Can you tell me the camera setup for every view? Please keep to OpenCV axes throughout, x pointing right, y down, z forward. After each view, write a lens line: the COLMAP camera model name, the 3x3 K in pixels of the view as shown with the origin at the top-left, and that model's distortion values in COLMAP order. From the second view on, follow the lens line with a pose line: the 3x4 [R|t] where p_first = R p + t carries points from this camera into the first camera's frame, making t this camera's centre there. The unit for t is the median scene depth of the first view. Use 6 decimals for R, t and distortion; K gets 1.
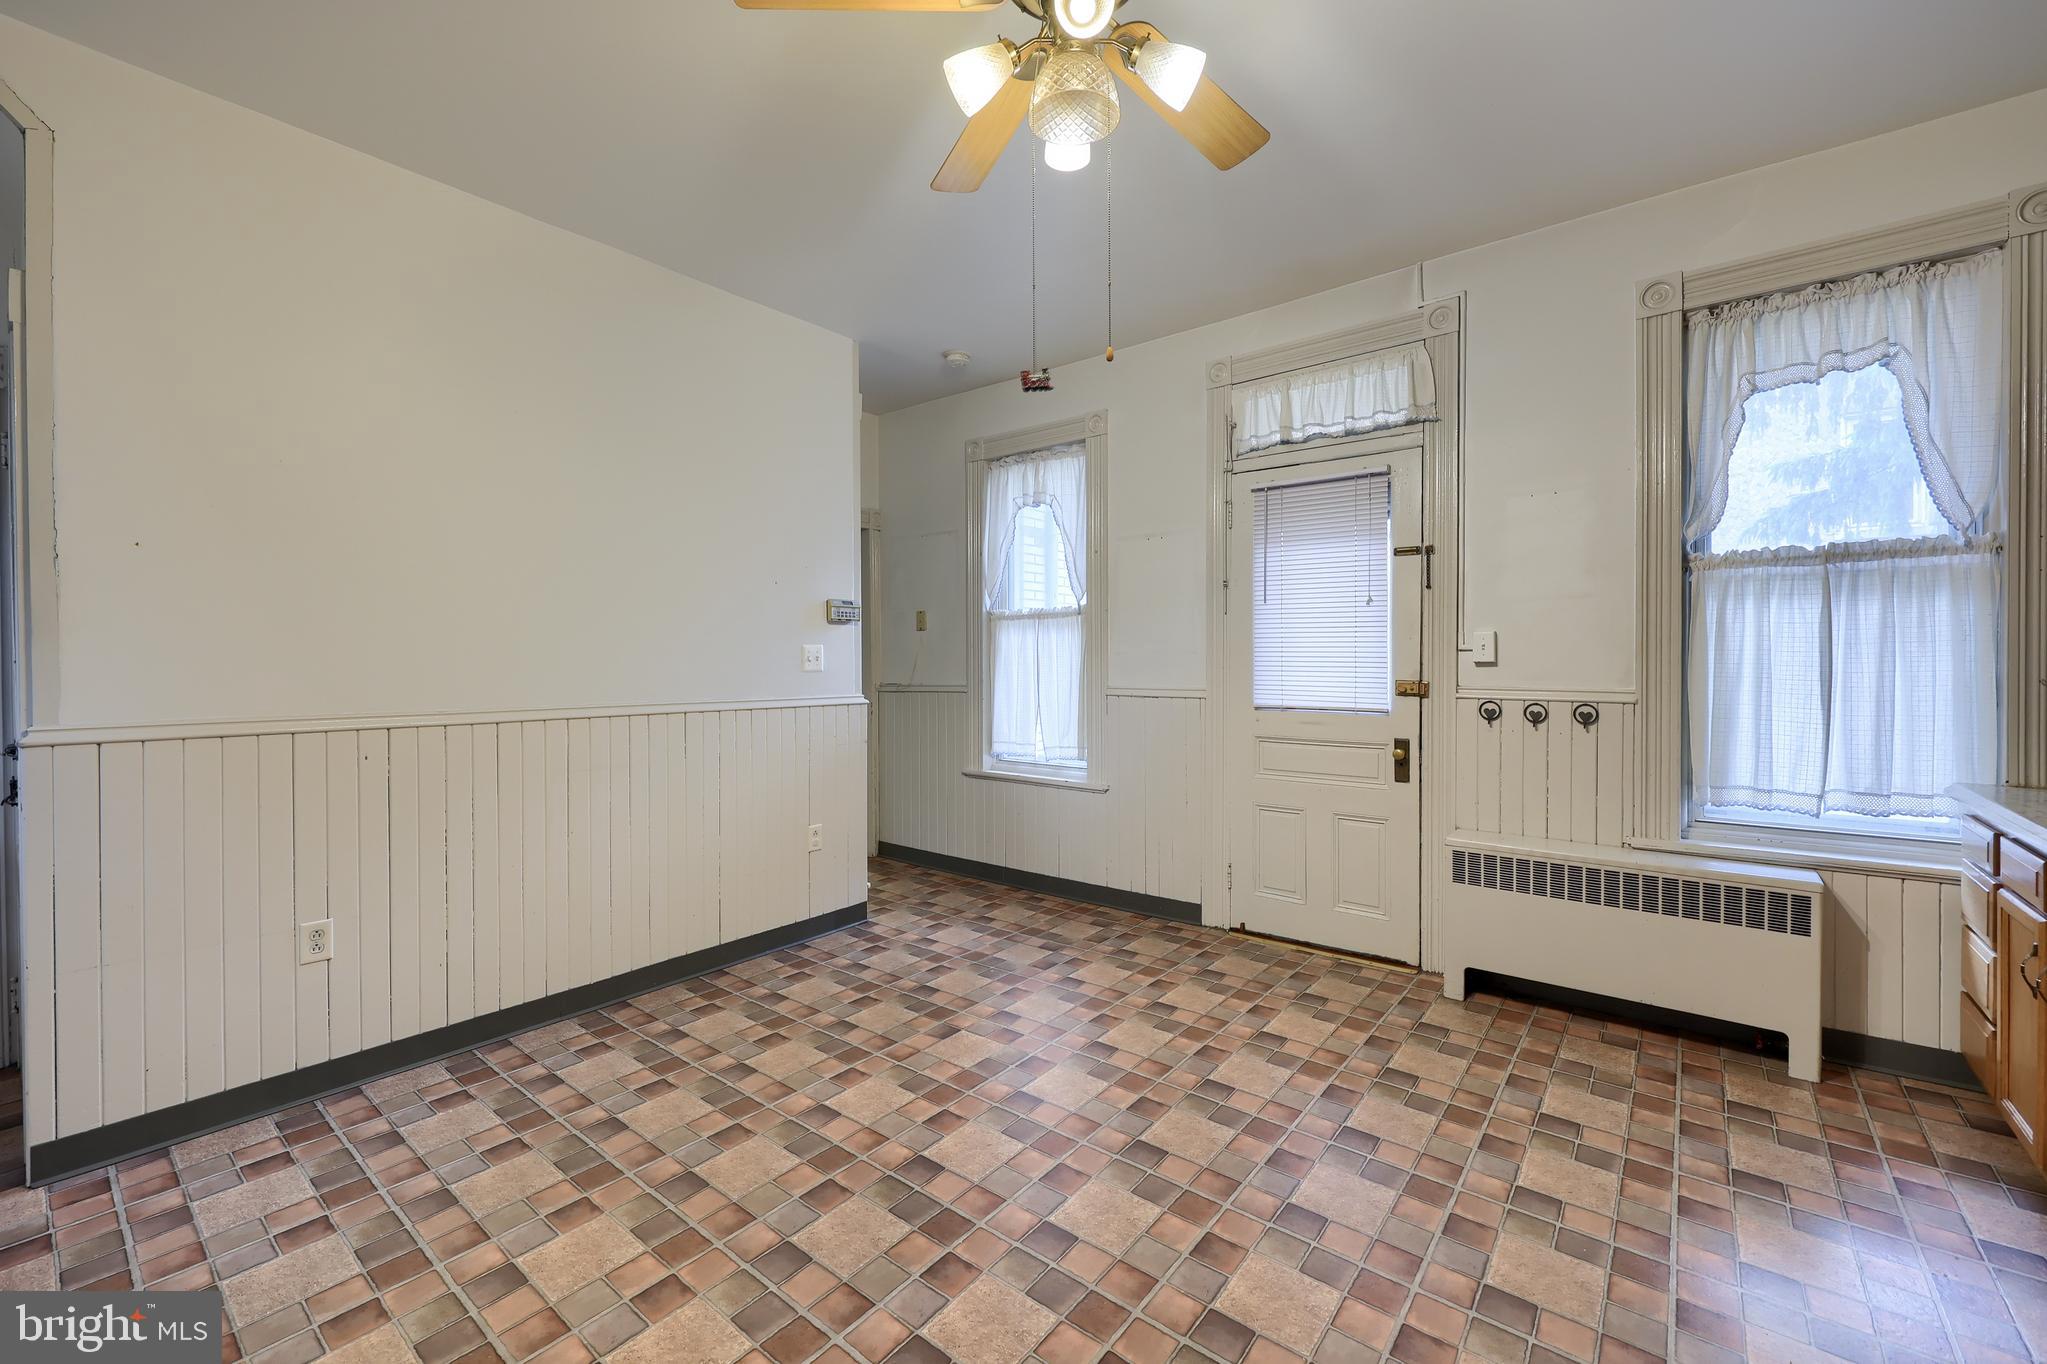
lens RADIAL K [[812.4, 0, 1036.0], [0, 812.4, 681.3], [0, 0, 1]] dist [-0.020495, 0.001177]
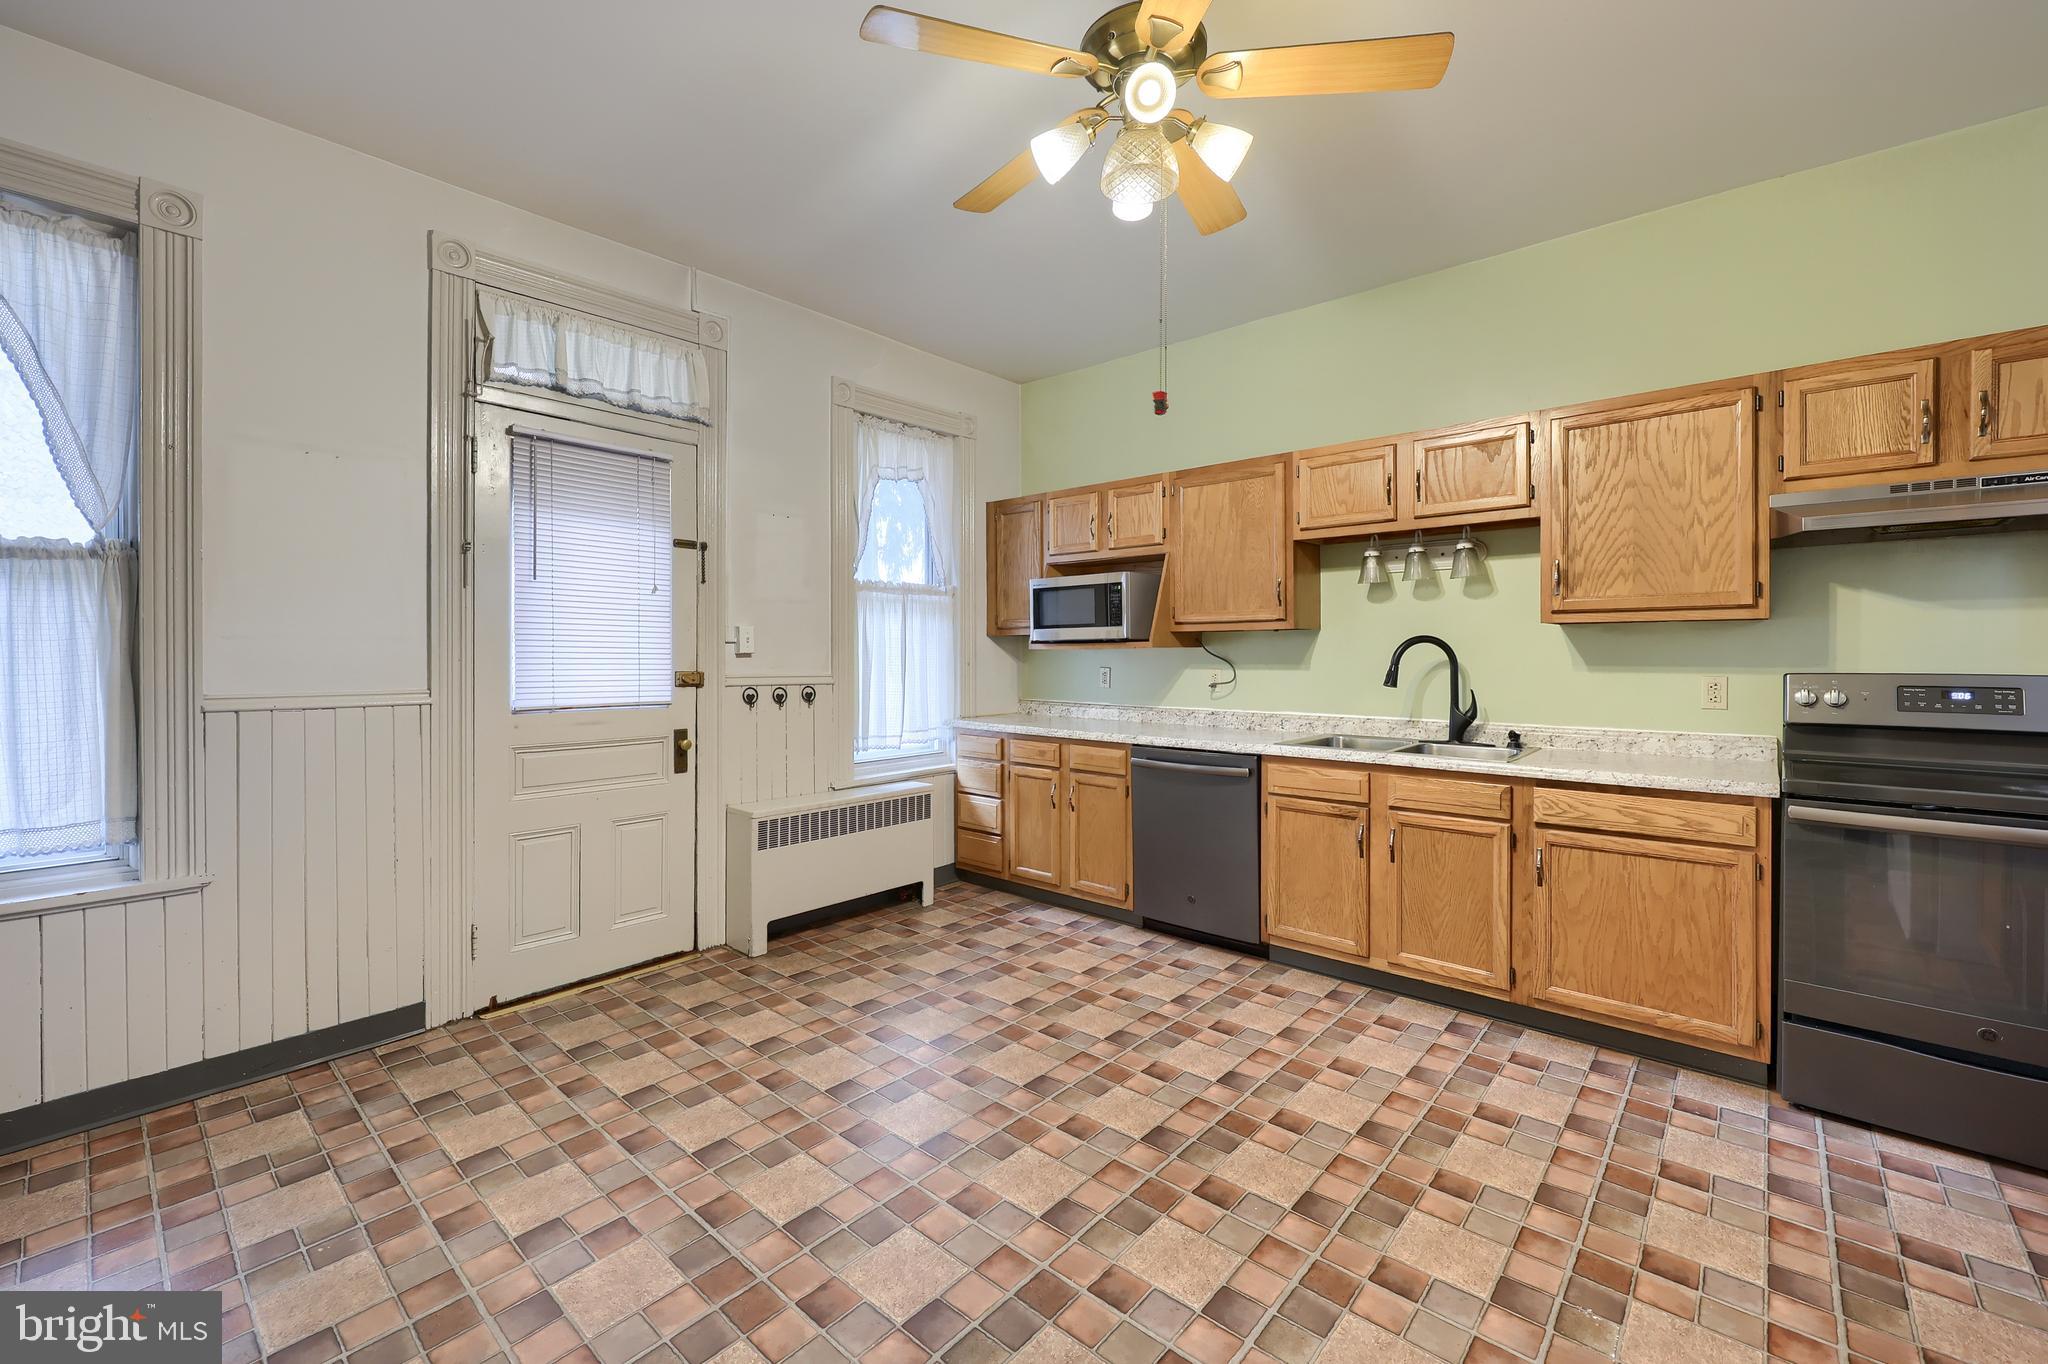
lens RADIAL K [[812.8, 0, 1024.3], [0, 812.8, 660.8], [0, 0, 1]] dist [-0.020495, 0.001177]
pose [[0.058136, -0.006931, 0.998285, -0.532068], [0.023305, 0.999713, 0.005584, -0.010025], [-0.998037, 0.022940, 0.058281, 0.518310]]
